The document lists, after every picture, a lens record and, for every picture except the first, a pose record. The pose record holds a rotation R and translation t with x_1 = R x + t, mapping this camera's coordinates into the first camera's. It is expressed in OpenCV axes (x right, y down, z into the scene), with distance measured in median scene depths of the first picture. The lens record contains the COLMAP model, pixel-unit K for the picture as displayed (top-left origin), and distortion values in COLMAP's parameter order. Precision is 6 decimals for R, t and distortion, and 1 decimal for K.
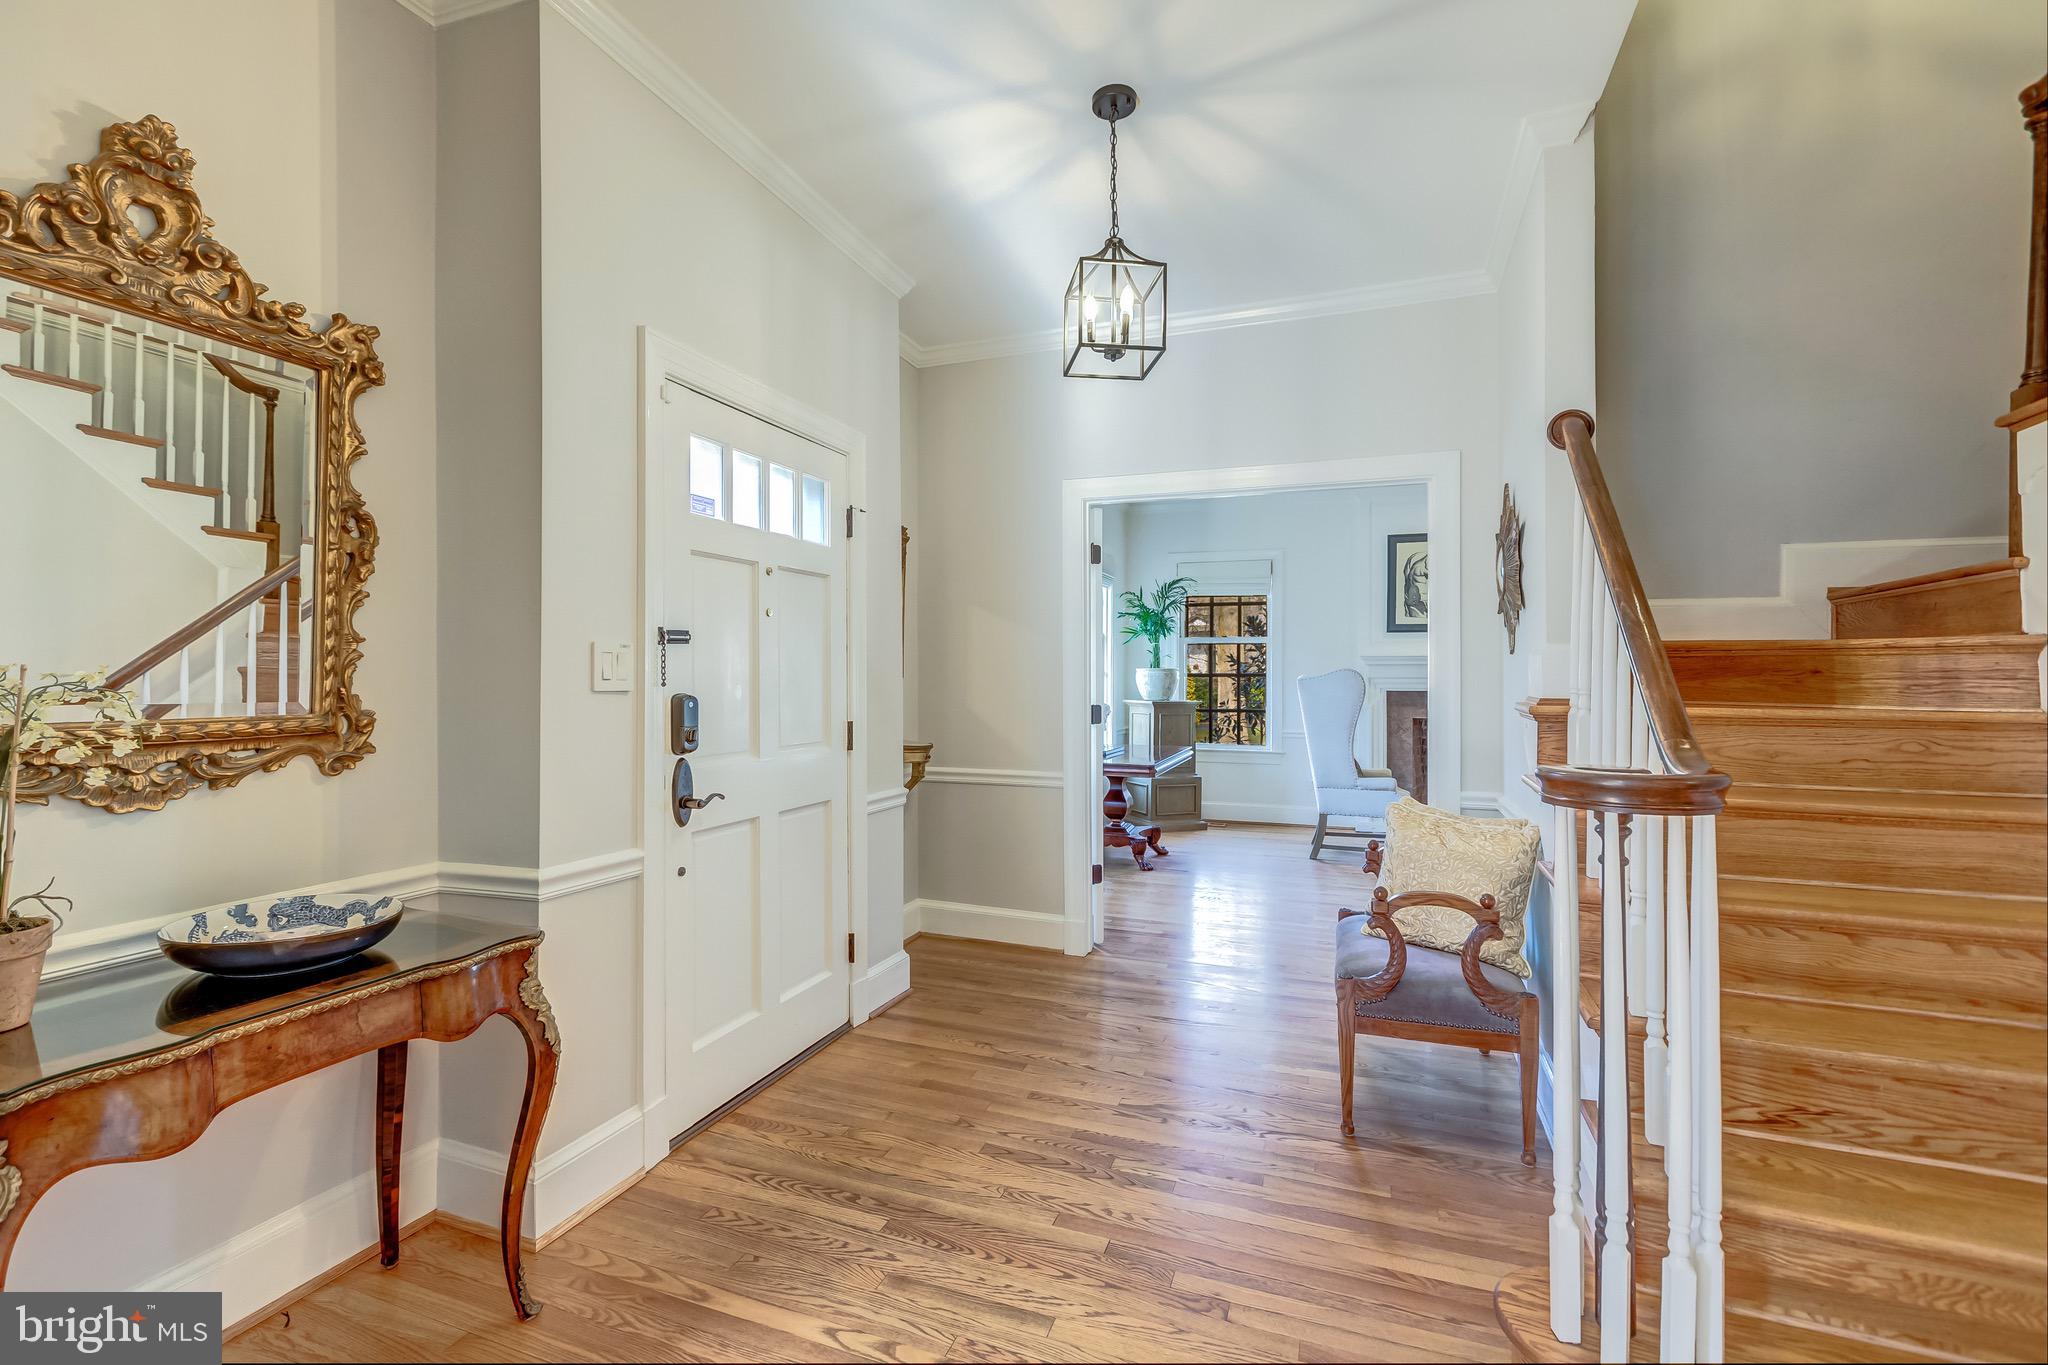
lens RADIAL K [[927.1, 0, 1013.1], [0, 927.1, 678.9], [0, 0, 1]] dist [0.000858, 0.000138]
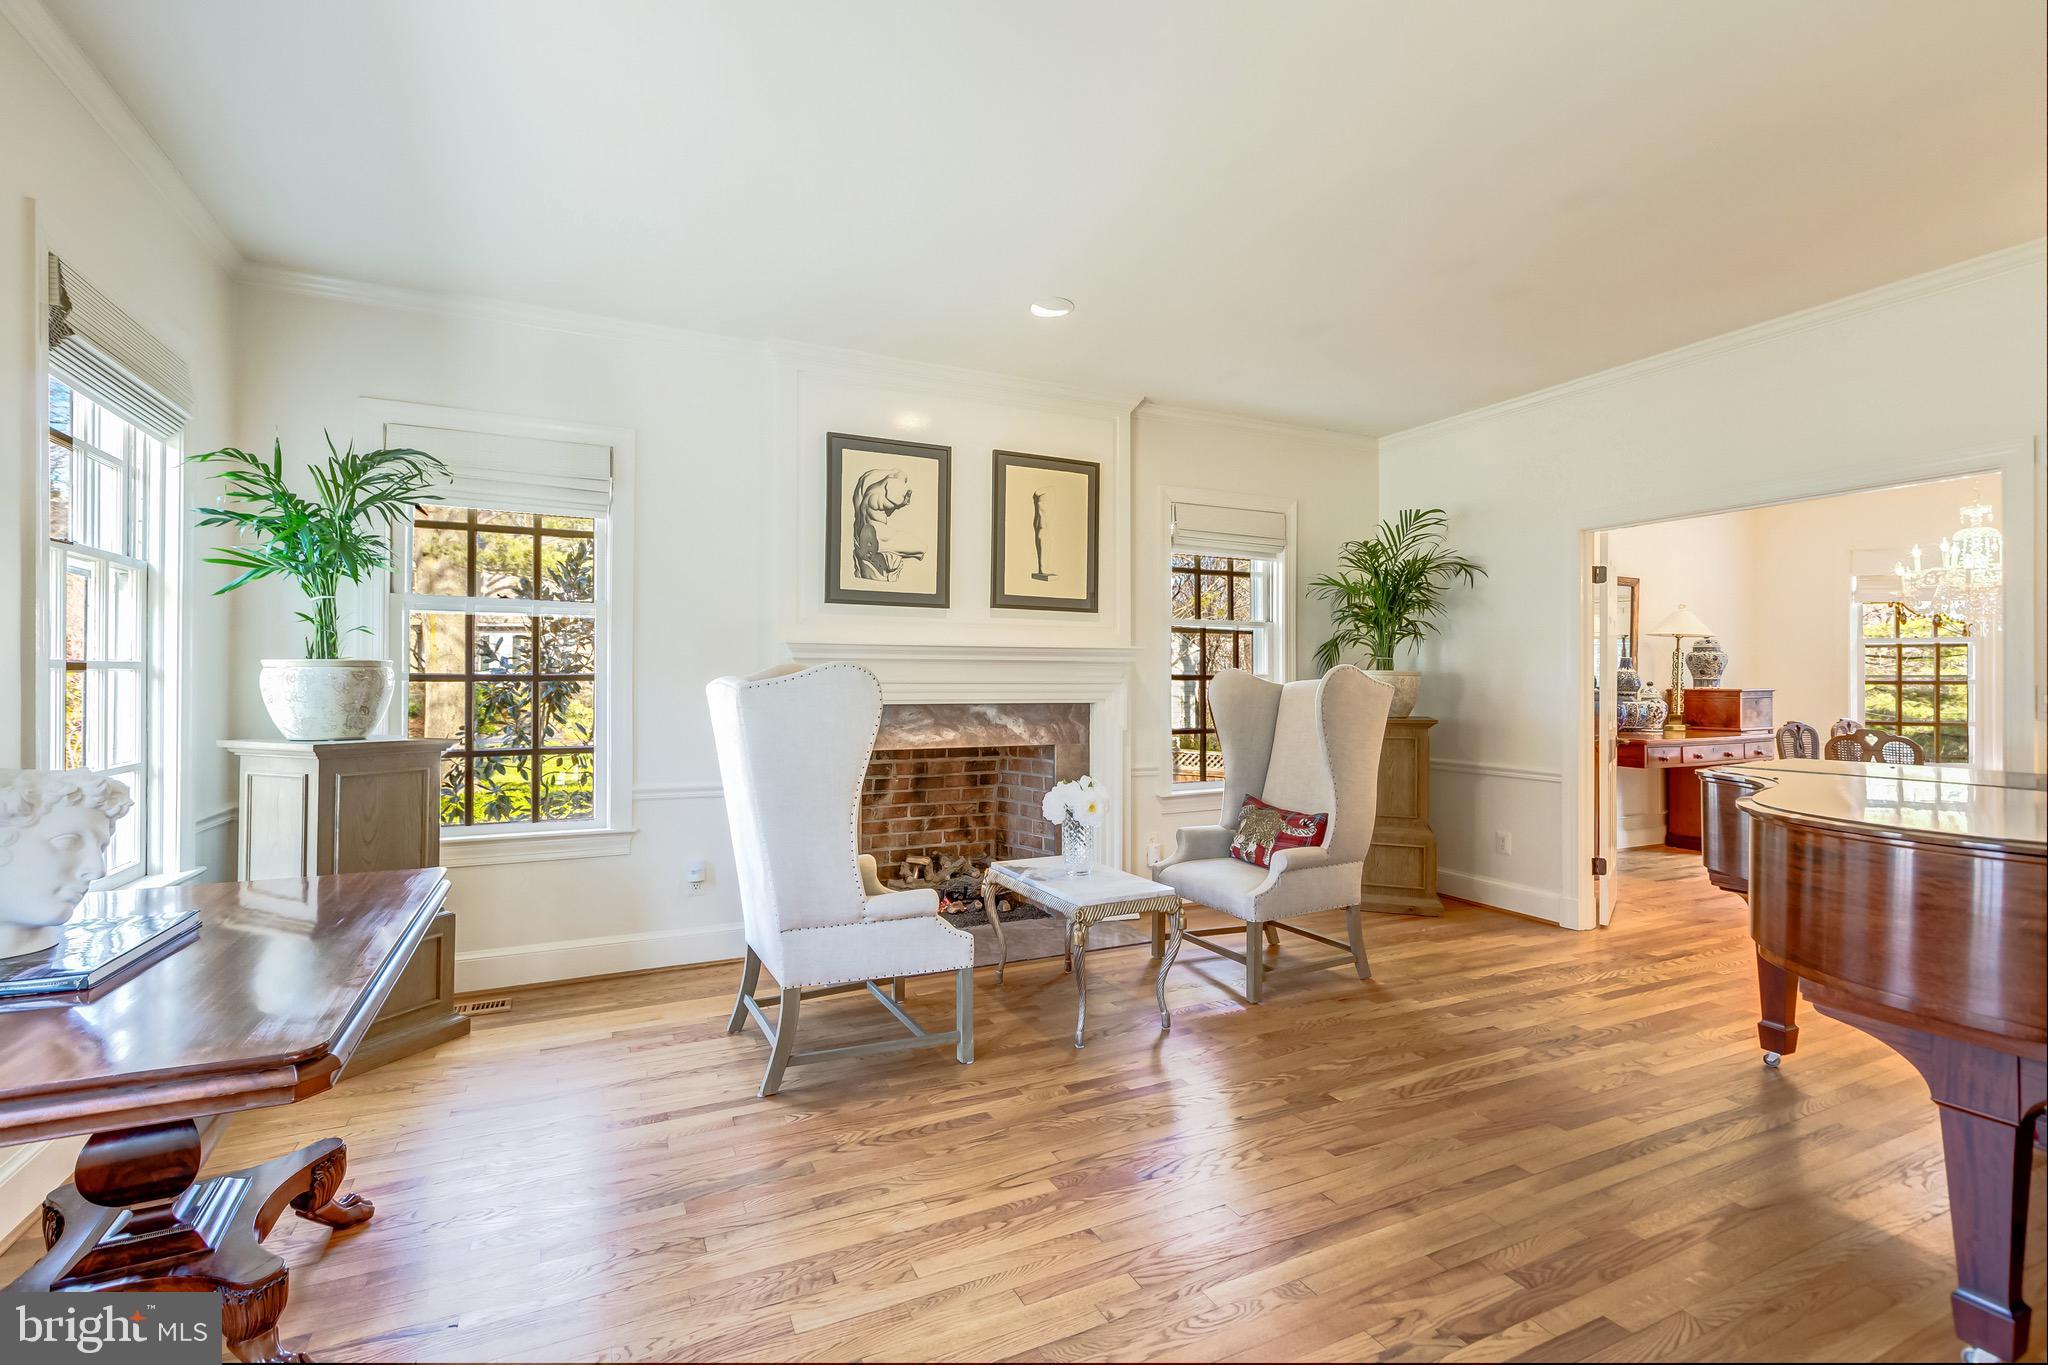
lens RADIAL K [[906.8, 0, 1006.4], [0, 906.8, 677.7], [0, 0, 1]] dist [0.002369, 0.000844]
pose [[0.694333, 0.001809, 0.719652, 0.080196], [0.002266, 0.999986, -0.004699, -0.001011], [-0.719650, 0.004894, 0.694319, 0.543685]]
